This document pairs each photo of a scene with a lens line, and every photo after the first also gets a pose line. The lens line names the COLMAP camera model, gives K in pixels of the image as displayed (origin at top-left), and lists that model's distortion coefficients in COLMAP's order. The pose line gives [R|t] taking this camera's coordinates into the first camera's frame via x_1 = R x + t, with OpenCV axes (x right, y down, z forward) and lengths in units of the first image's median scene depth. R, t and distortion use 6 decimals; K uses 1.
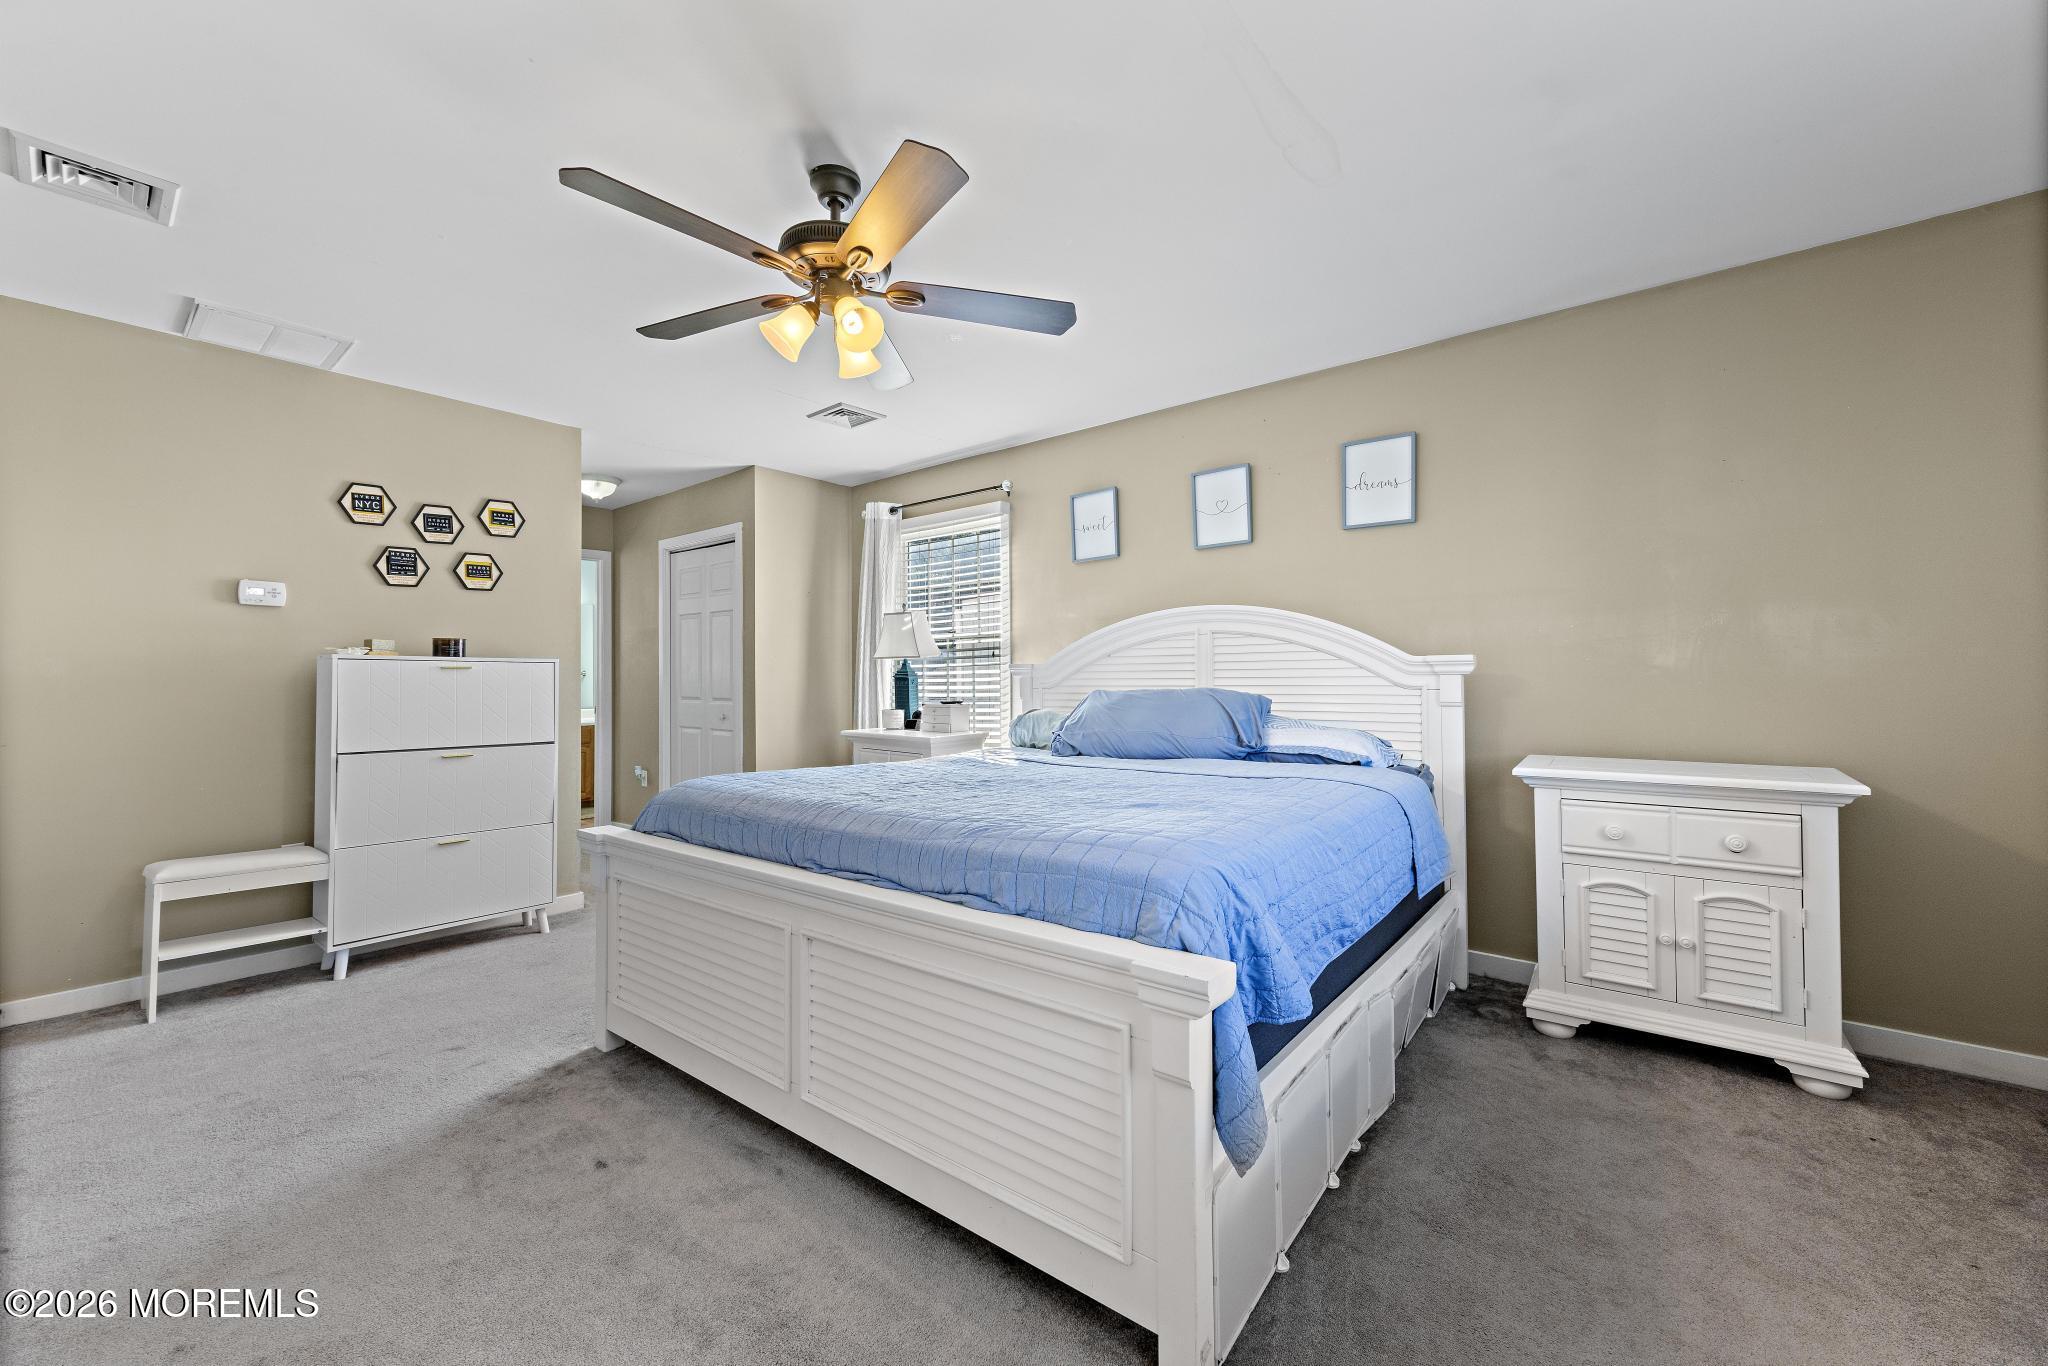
lens RADIAL K [[814.5, 0, 1020.2], [0, 814.5, 664.4], [0, 0, 1]] dist [-0.024462, -0.000648]
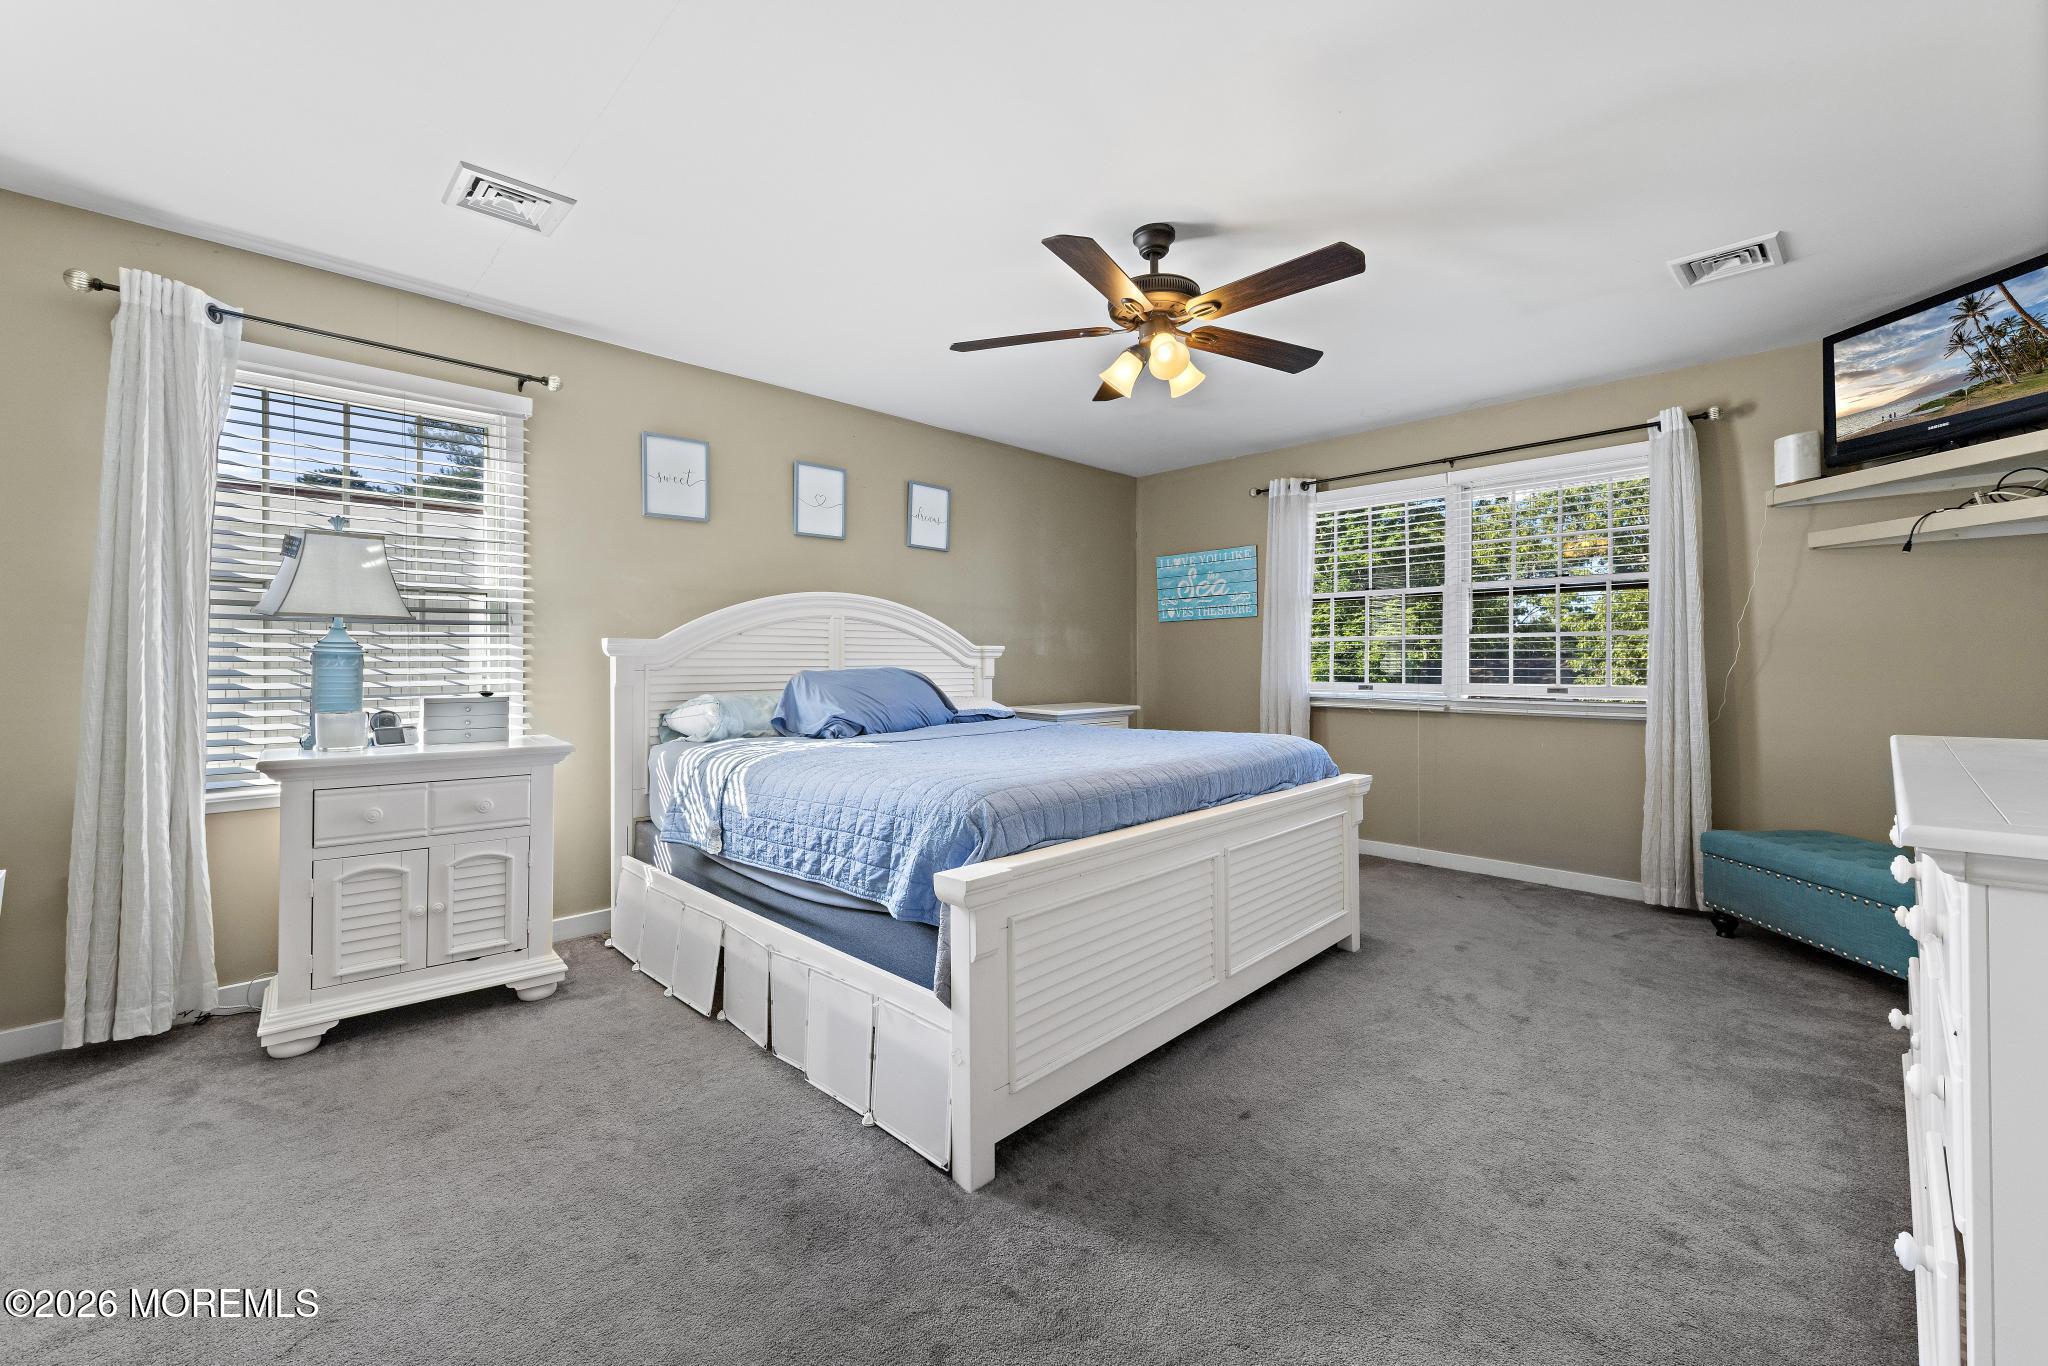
lens RADIAL K [[831.3, 0, 1014.9], [0, 831.3, 679.7], [0, 0, 1]] dist [-0.025728, -0.000197]
pose [[0.101420, -0.013141, 0.994757, -0.612534], [-0.027437, 0.999495, 0.016001, 0.015526], [-0.994465, -0.028916, 0.101008, 0.456811]]
